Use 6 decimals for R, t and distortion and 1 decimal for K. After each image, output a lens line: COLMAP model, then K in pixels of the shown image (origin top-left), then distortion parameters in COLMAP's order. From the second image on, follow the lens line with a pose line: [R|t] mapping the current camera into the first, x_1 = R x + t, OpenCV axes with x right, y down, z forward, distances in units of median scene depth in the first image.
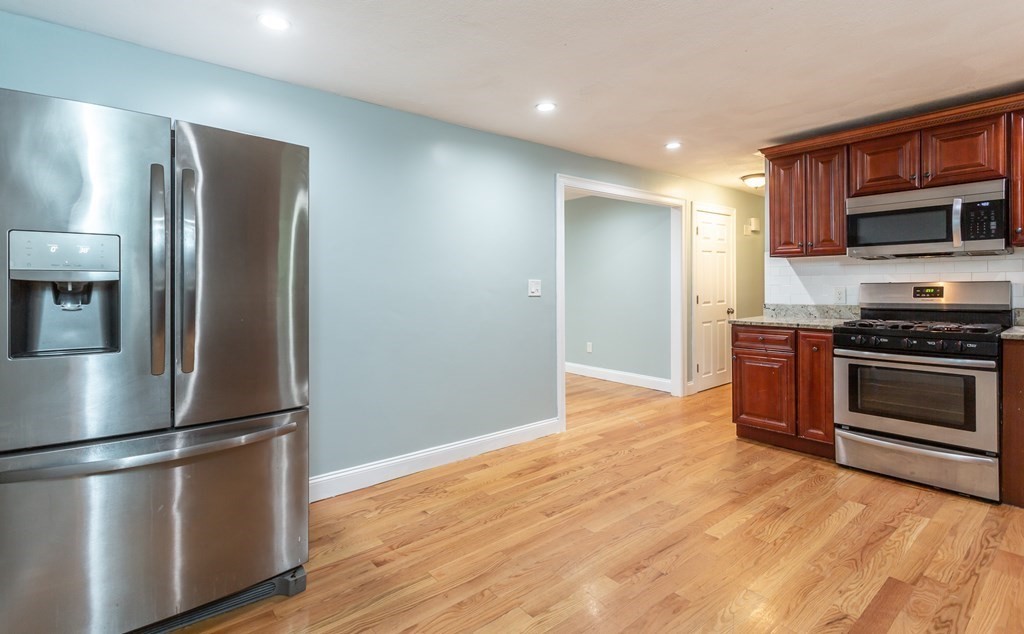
lens RADIAL K [[485.6, 0, 507.9], [0, 485.6, 289.2], [0, 0, 1]] dist [0.002820, 0.002345]
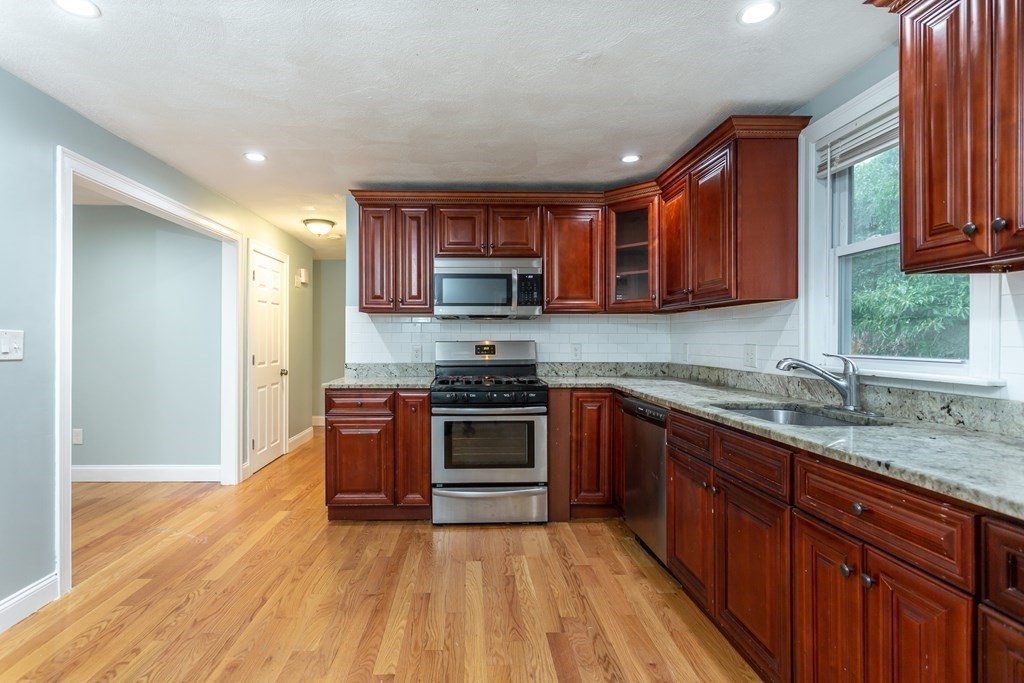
lens RADIAL K [[509.3, 0, 481.1], [0, 509.3, 344.8], [0, 0, 1]] dist [0.003879, 0.002164]
pose [[0.611292, 0.003818, 0.791396, -0.091913], [-0.000288, 0.999989, -0.004602, -0.000317], [-0.791405, 0.002585, 0.611286, 0.313851]]
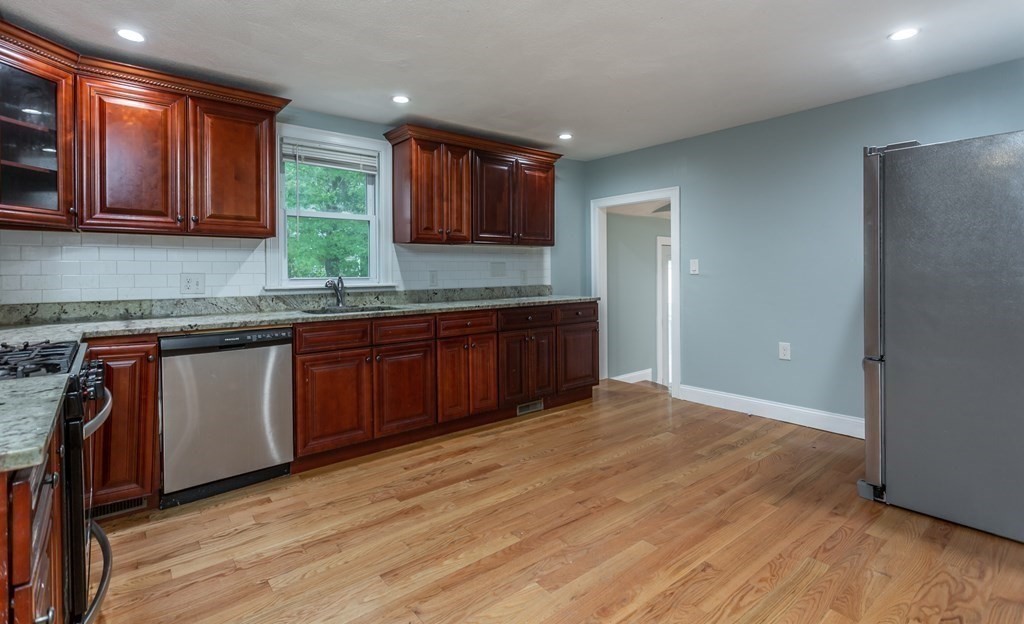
lens RADIAL K [[485.4, 0, 503.6], [0, 485.4, 275.8], [0, 0, 1]] dist [0.018677, 0.000507]
pose [[-0.999775, 0.018486, 0.010378, 0.334889], [0.018699, 0.999608, 0.020818, -0.009335], [-0.009989, 0.021008, -0.999729, 1.524424]]
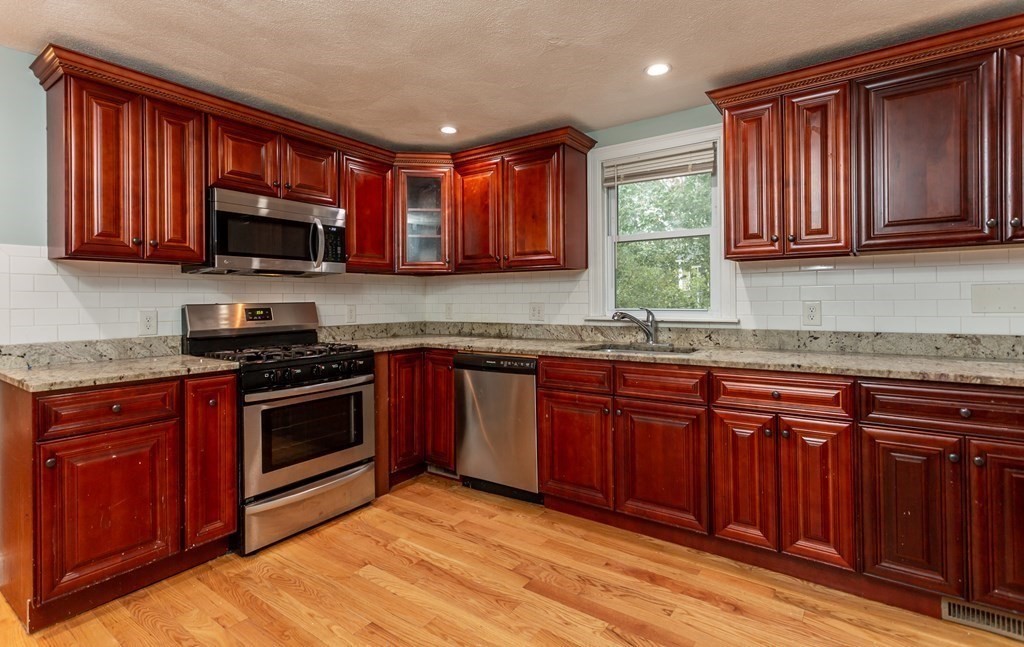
lens RADIAL K [[485.6, 0, 520.2], [0, 485.6, 301.2], [0, 0, 1]] dist [0.002820, 0.002345]
pose [[-0.267131, 0.012057, 0.963585, -0.139733], [0.020135, 0.999773, -0.006928, -0.002617], [-0.963450, 0.017551, -0.267313, 0.861539]]
